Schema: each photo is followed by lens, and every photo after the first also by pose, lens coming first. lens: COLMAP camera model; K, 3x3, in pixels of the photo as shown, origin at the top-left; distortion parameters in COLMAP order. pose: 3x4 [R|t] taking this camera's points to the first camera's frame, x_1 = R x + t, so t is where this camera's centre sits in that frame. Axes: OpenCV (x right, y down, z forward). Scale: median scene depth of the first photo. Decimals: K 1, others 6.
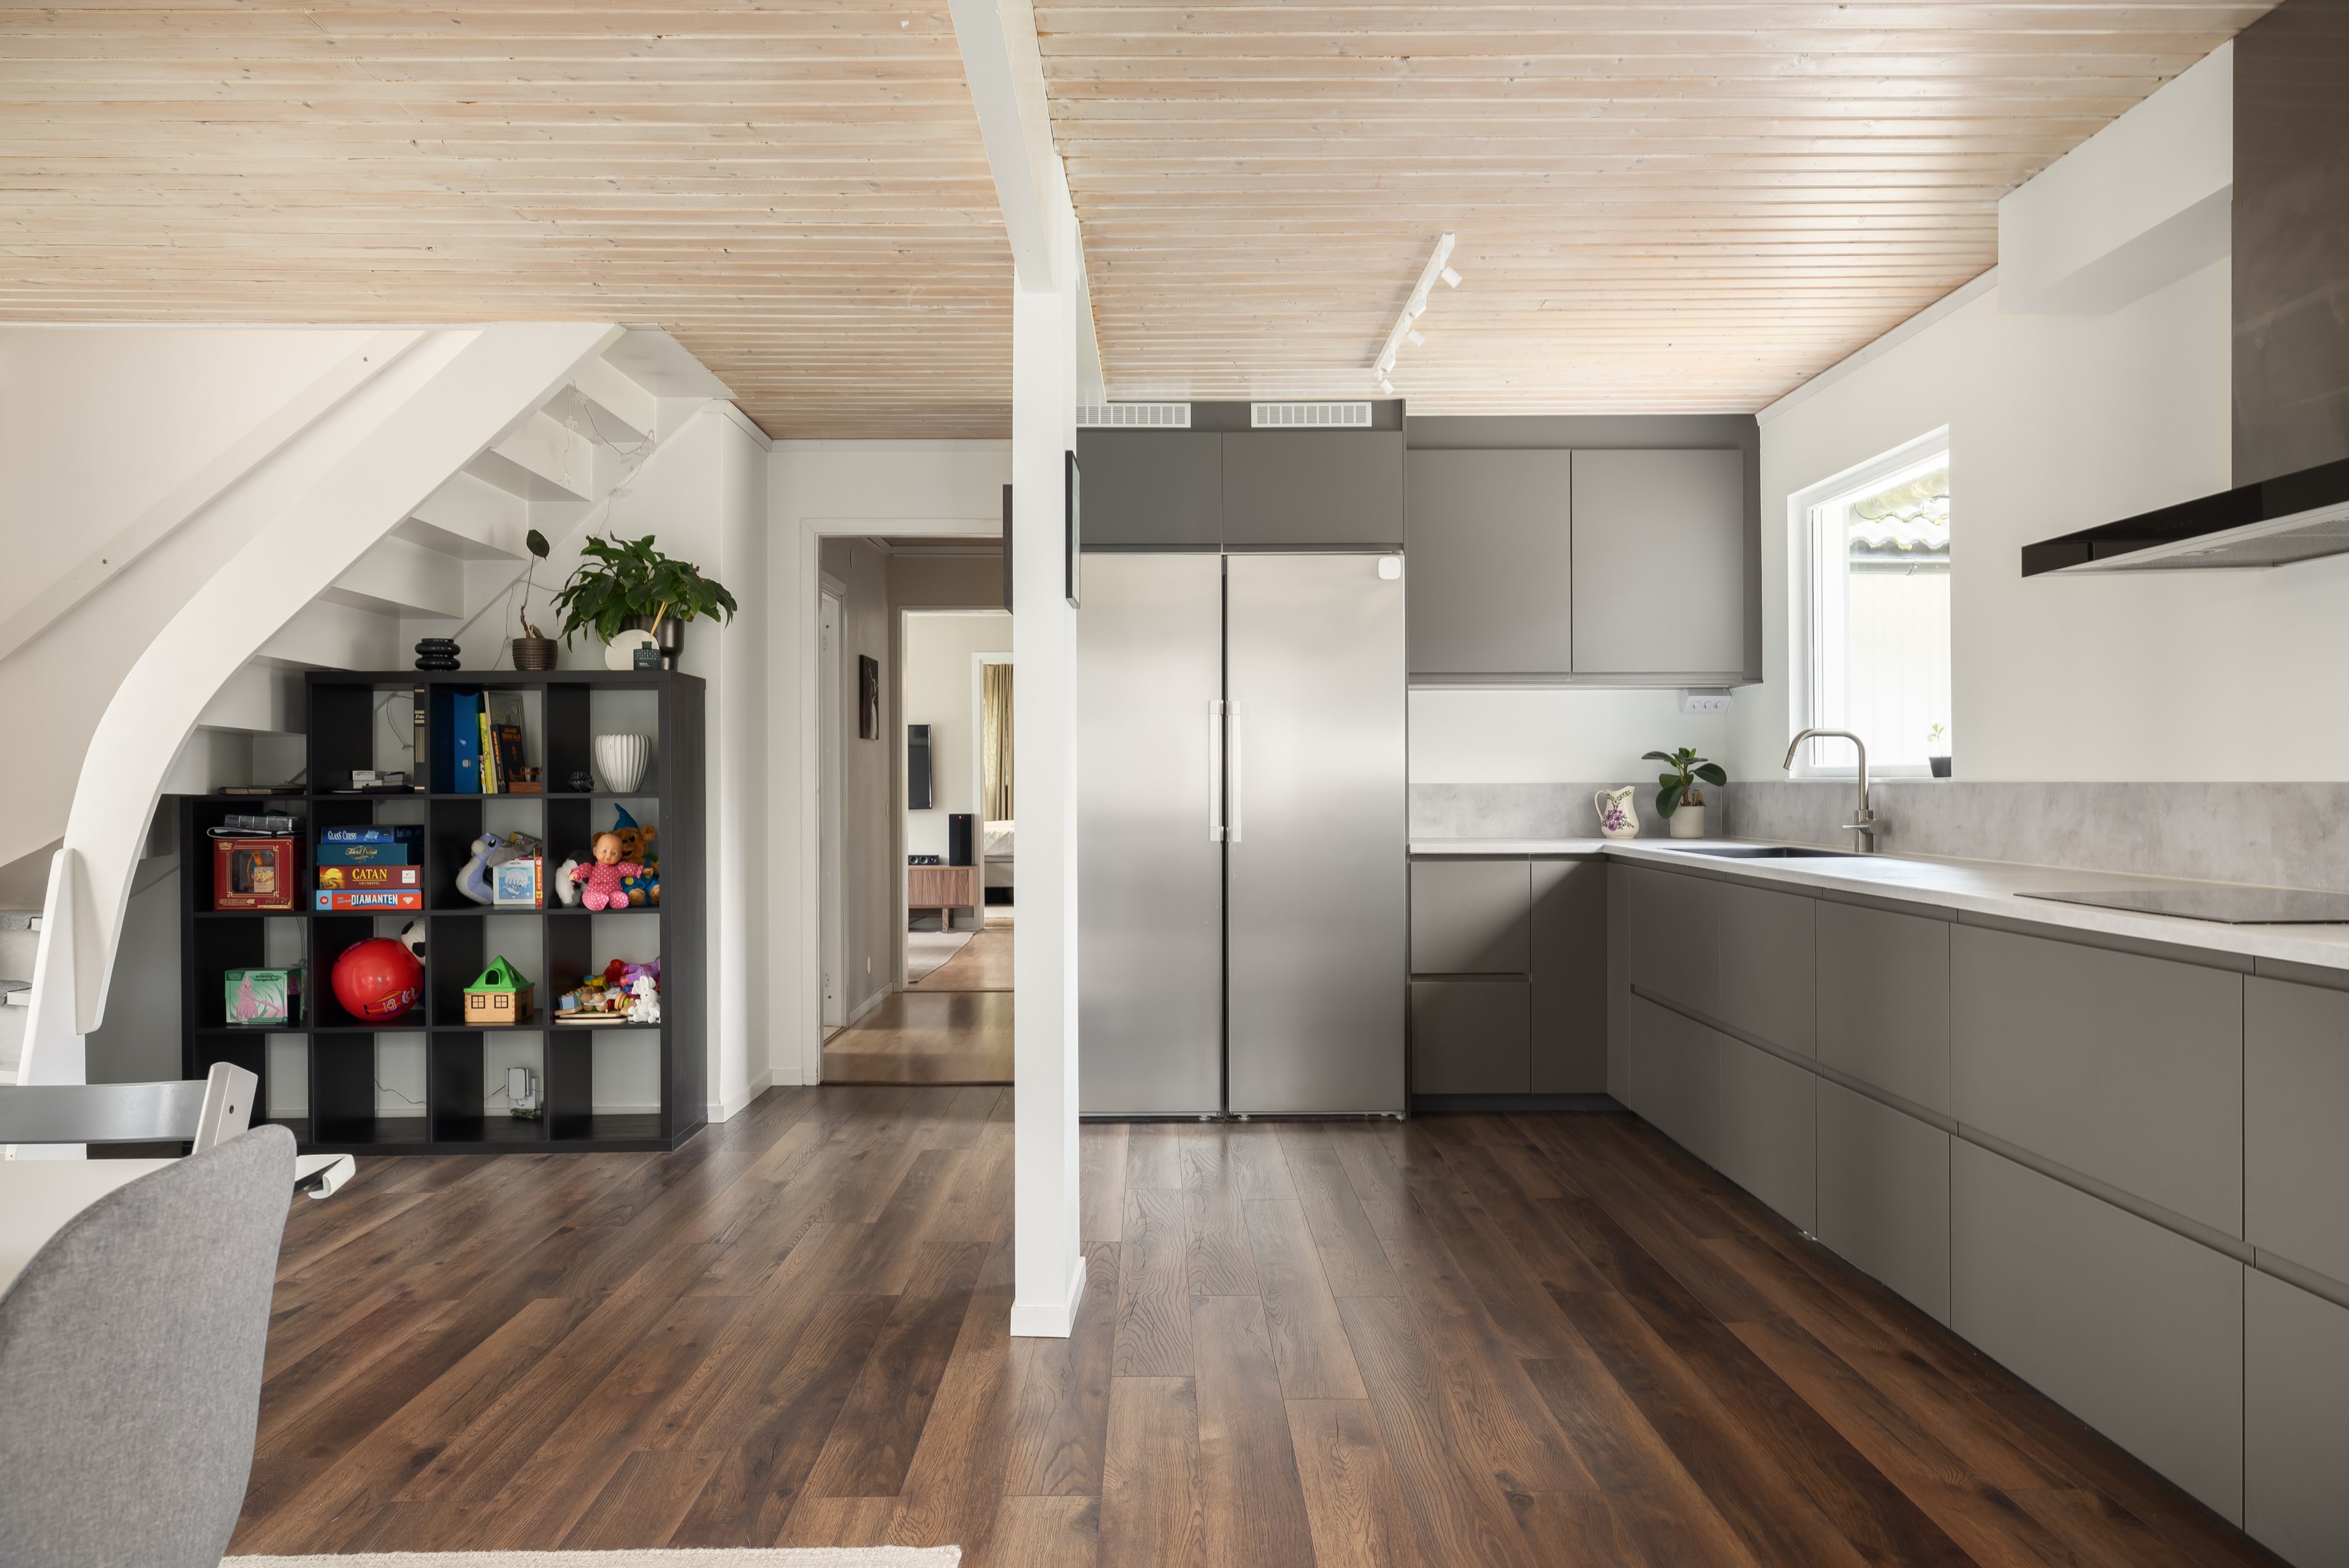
lens RADIAL K [[1556.3, 0, 1174.5], [0, 1556.3, 784.0], [0, 0, 1]] dist [0.029337, -0.000046]
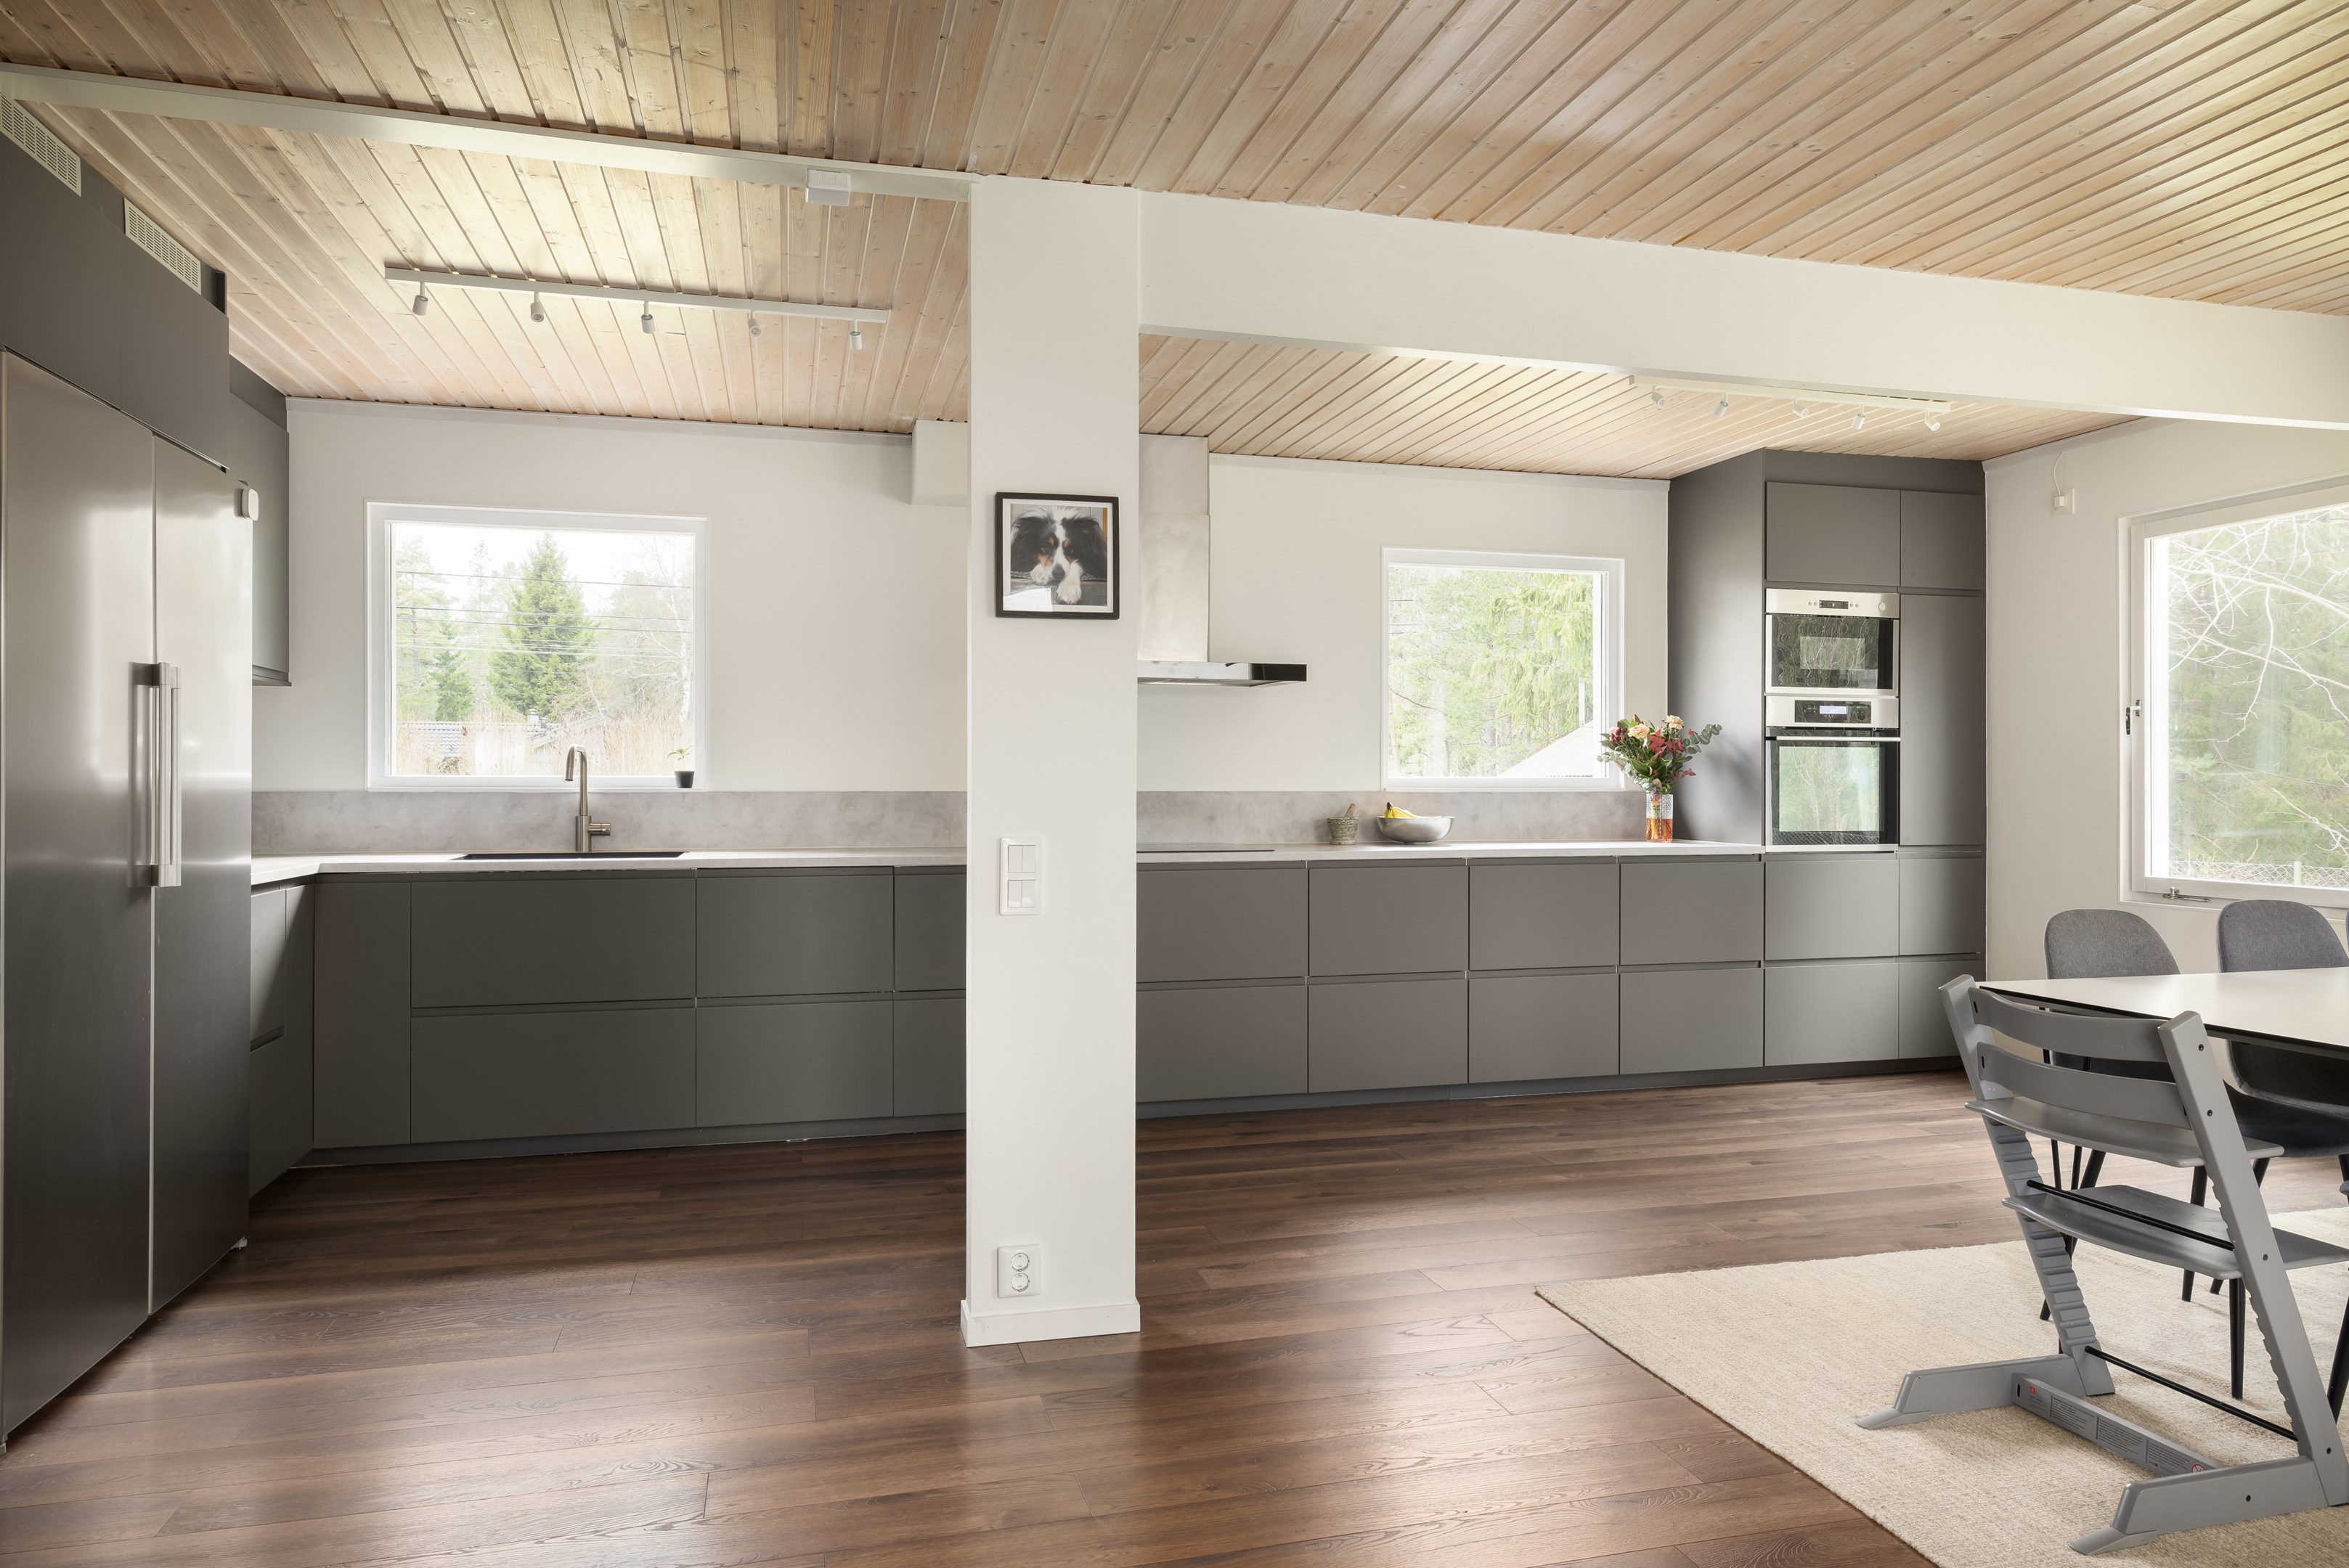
lens RADIAL K [[1462.4, 0, 1174.5], [0, 1462.4, 784.0], [0, 0, 1]] dist [-0.001660, 0.000149]
pose [[-0.243373, 0.005067, 0.969920, -0.905972], [-0.000575, 0.999985, -0.005369, -0.000916], [-0.969933, -0.001865, -0.243367, 1.053814]]
